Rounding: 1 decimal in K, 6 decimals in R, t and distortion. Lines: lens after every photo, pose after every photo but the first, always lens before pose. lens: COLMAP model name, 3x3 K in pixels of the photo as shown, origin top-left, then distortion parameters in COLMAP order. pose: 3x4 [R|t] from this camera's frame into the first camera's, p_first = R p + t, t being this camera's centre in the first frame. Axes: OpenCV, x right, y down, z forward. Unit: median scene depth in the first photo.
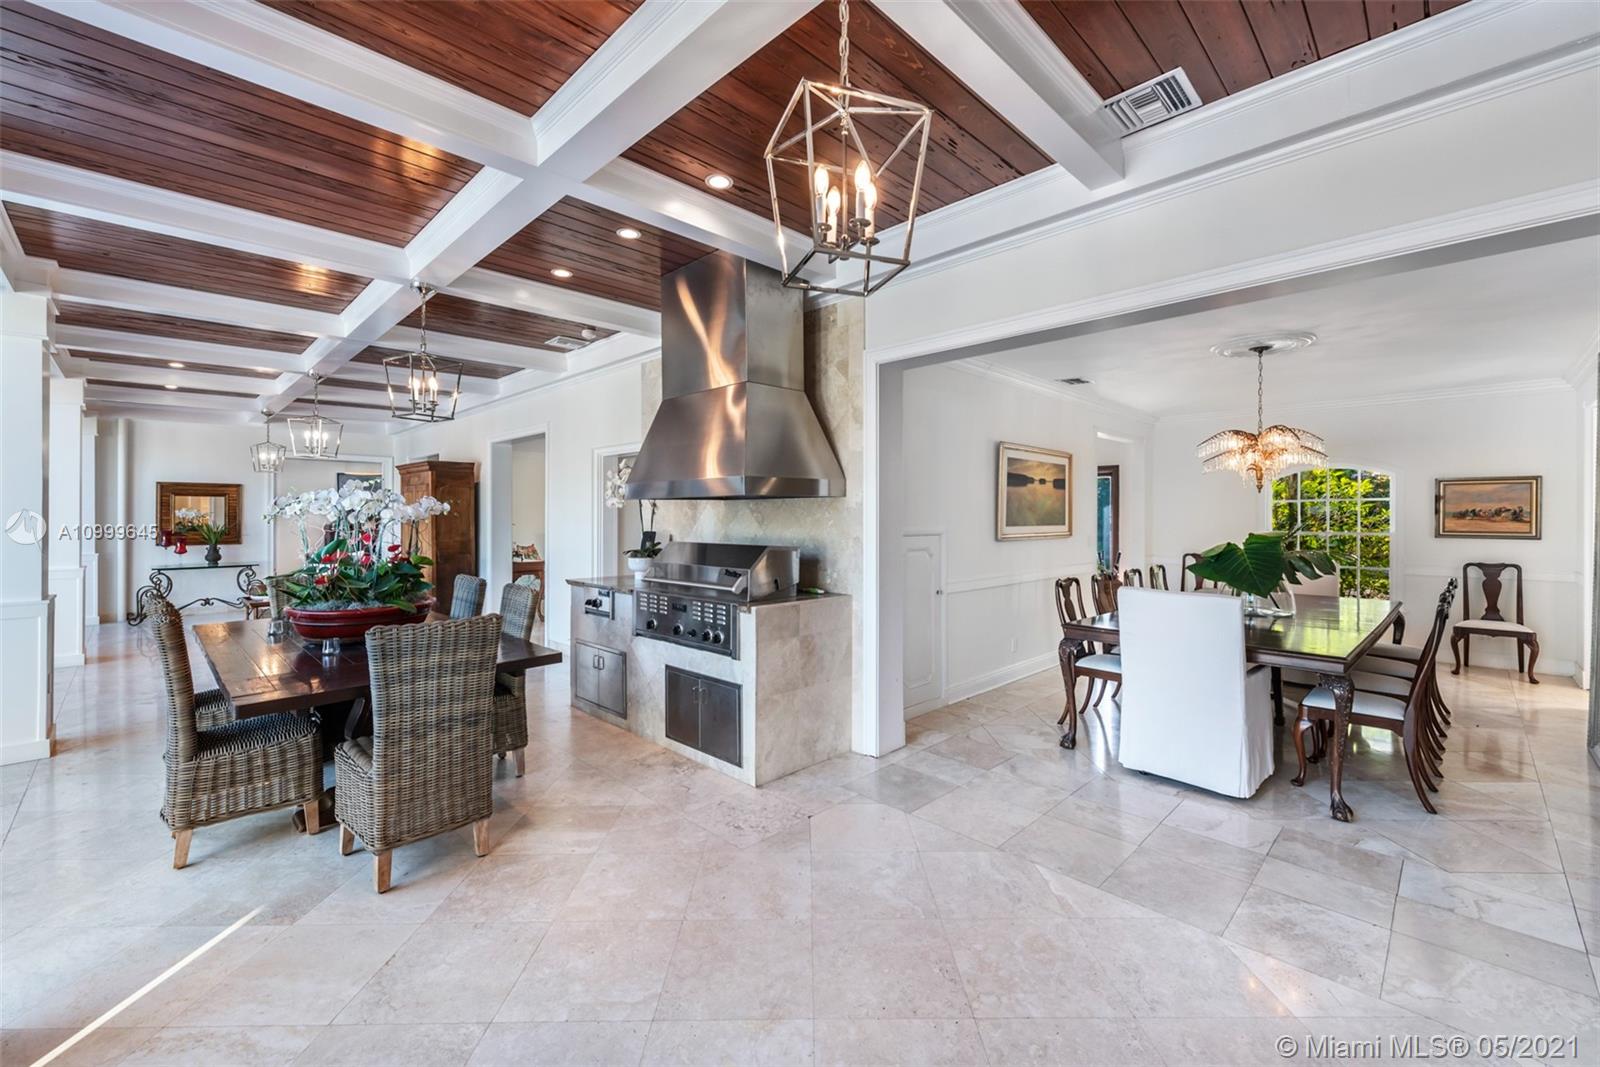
lens RADIAL K [[648.2, 0, 803.5], [0, 648.2, 521.2], [0, 0, 1]] dist [0.002754, -0.000197]
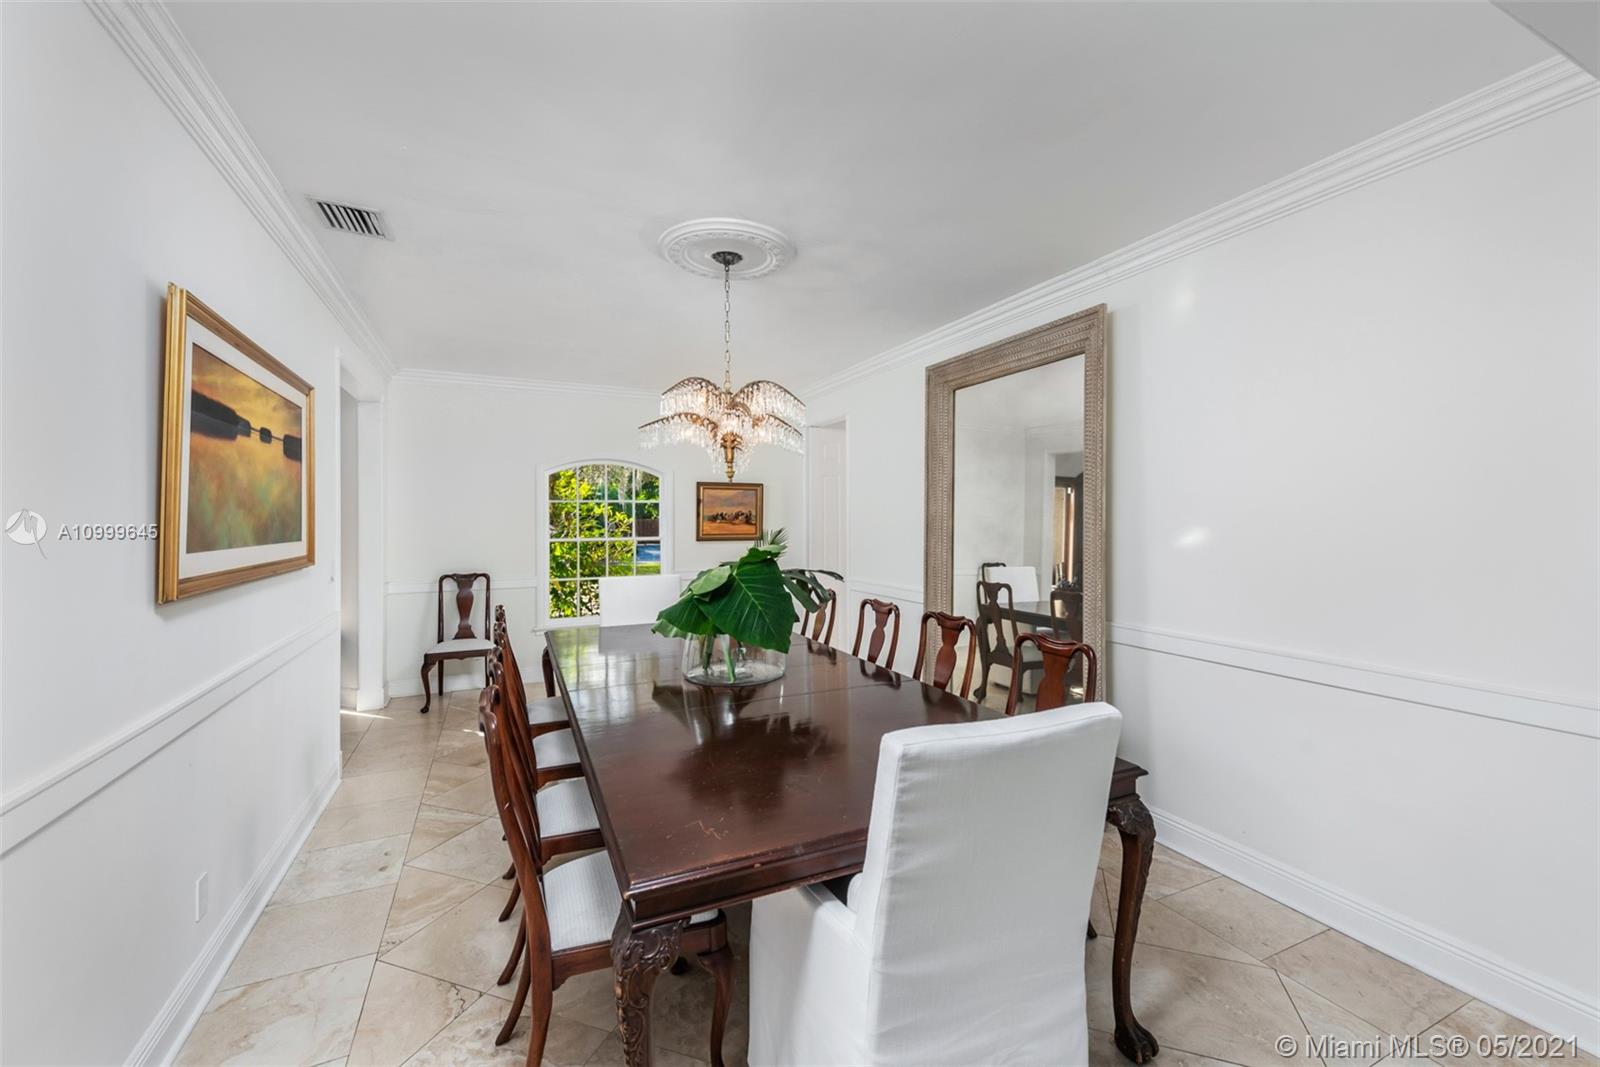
lens RADIAL K [[648.2, 0, 801.2], [0, 648.2, 526.6], [0, 0, 1]] dist [0.002754, -0.000197]
pose [[0.331189, -0.011825, 0.943490, 0.095893], [0.006358, 0.999927, 0.010301, -0.006426], [-0.943543, 0.002588, 0.331240, 0.549289]]
